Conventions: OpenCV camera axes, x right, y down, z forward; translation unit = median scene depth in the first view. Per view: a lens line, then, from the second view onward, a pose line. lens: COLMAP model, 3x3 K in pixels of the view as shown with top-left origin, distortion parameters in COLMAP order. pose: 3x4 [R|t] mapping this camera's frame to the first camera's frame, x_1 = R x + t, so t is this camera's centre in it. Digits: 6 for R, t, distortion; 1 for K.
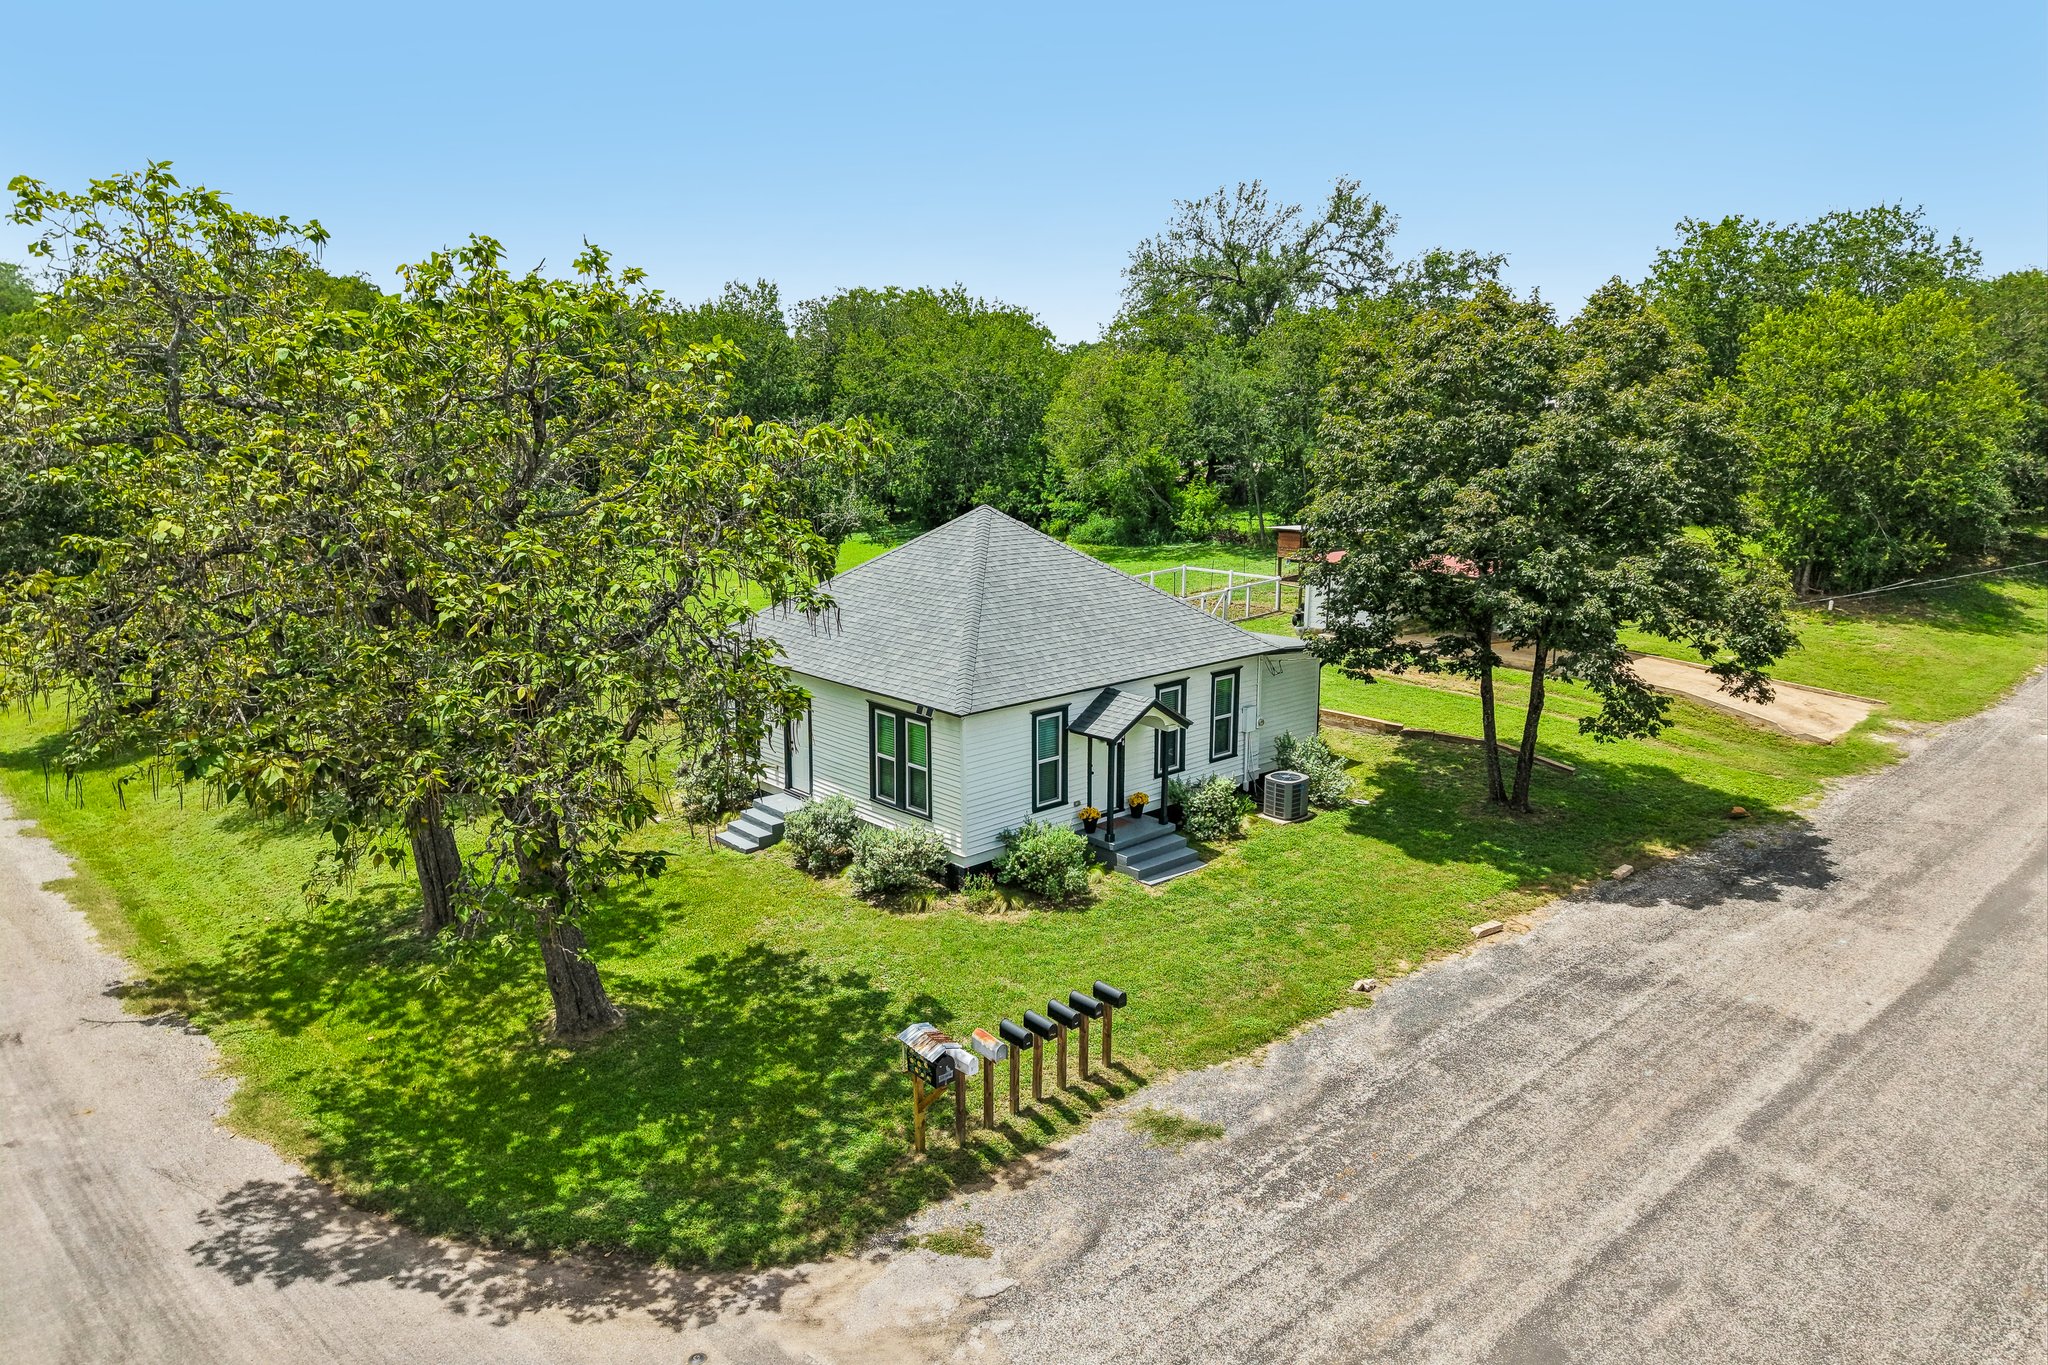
lens RADIAL K [[1377.1, 0, 1024.0], [0, 1377.1, 682.5], [0, 0, 1]] dist [0.032504, -0.044826]
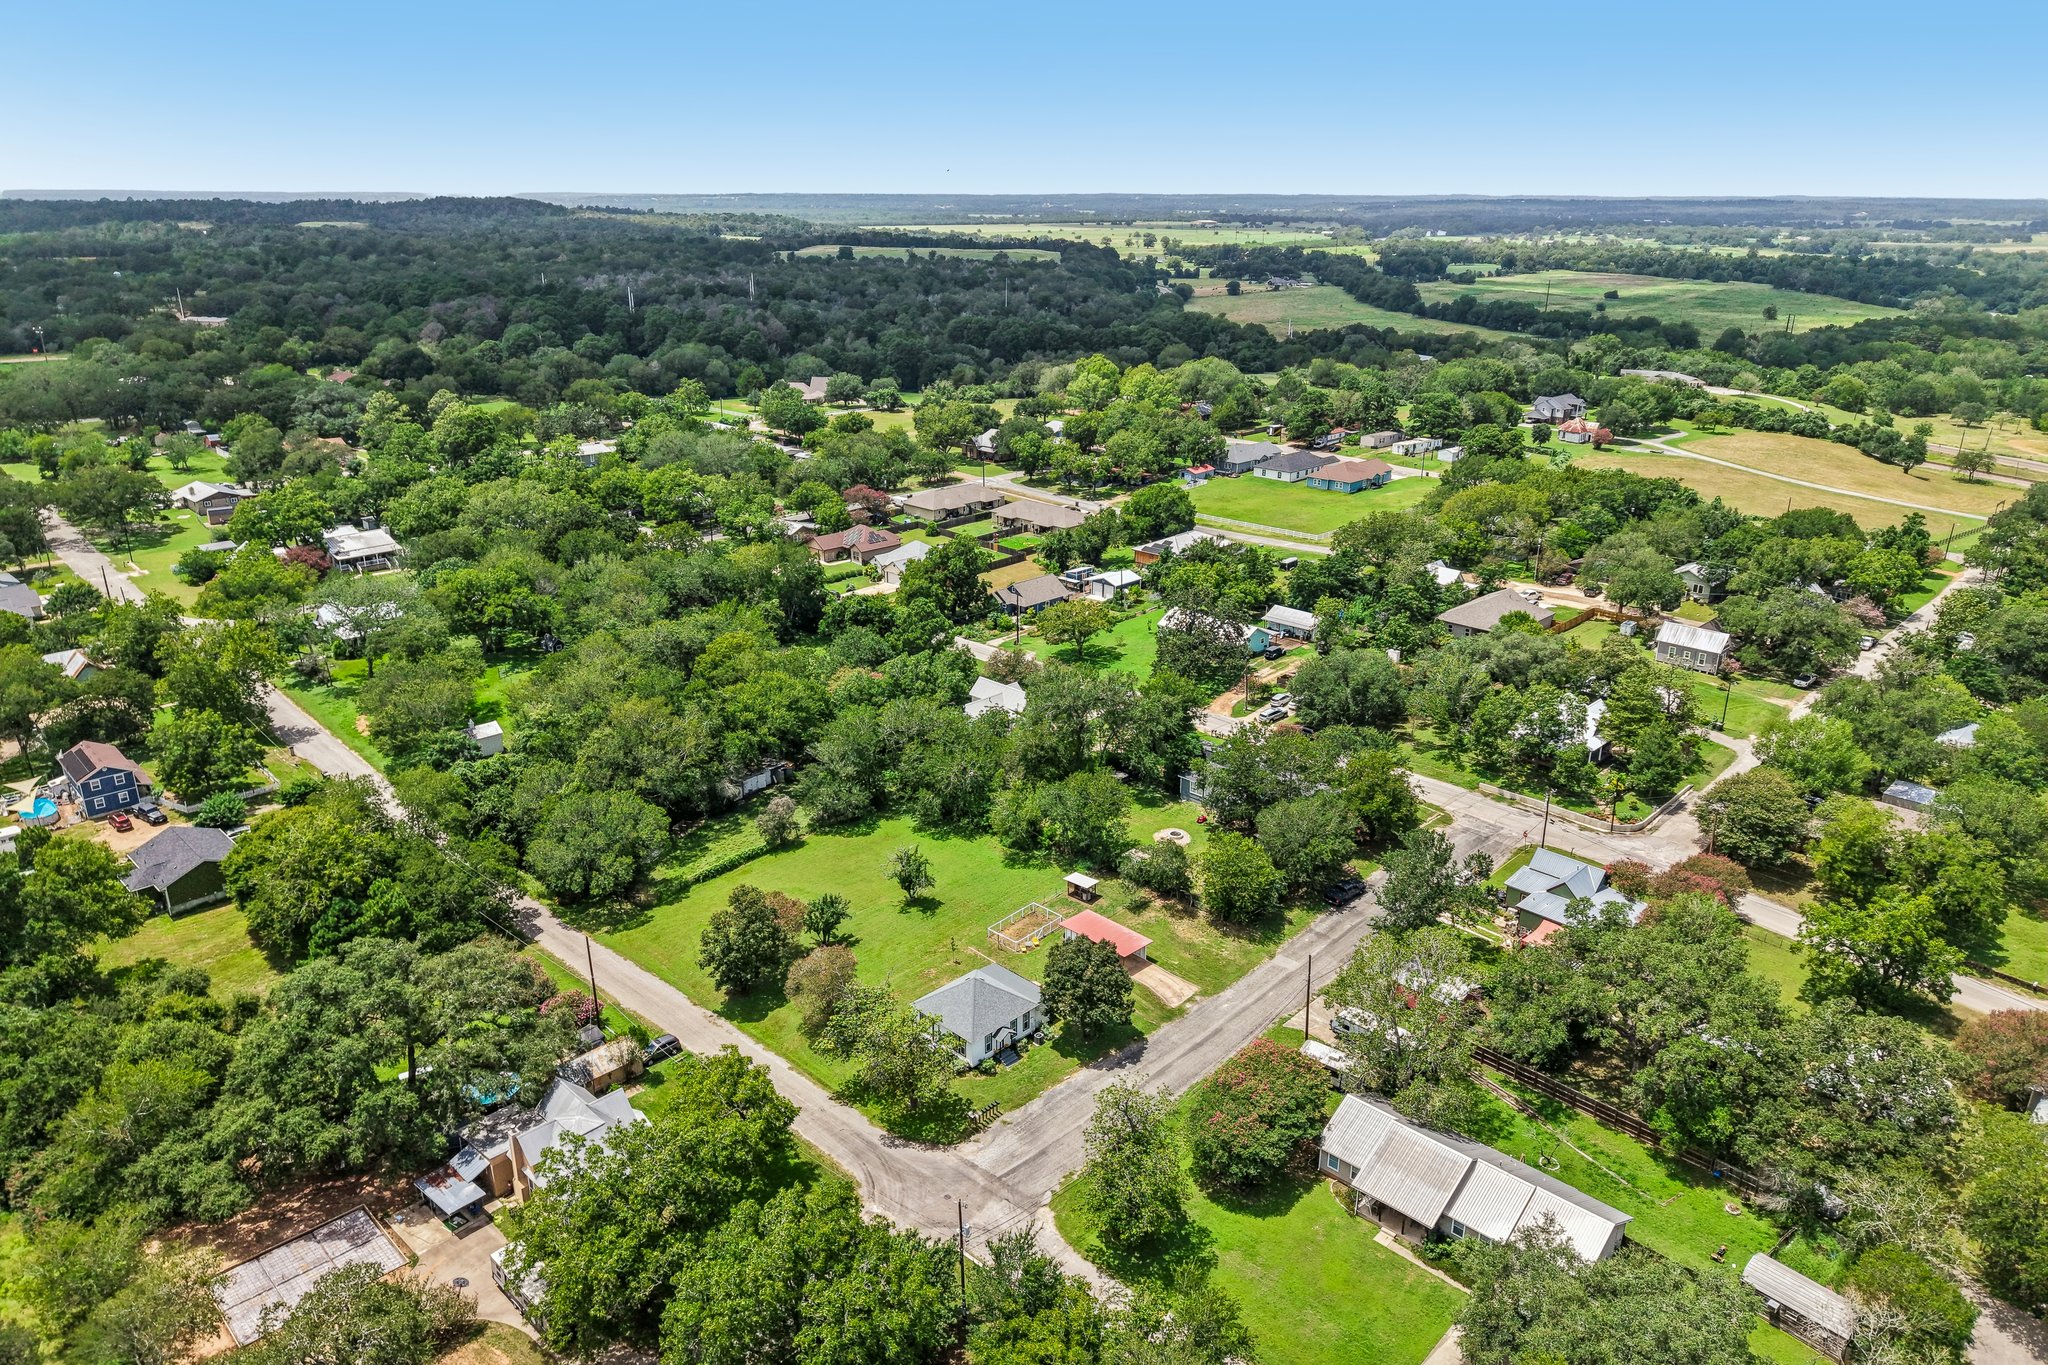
lens RADIAL K [[1377.1, 0, 1024.0], [0, 1377.1, 682.5], [0, 0, 1]] dist [0.032504, -0.044826]
pose [[0.999207, -0.007311, 0.039146, -0.039433], [0.001796, 0.990277, 0.139096, -1.907774], [-0.039782, -0.138915, 0.989505, -3.750835]]
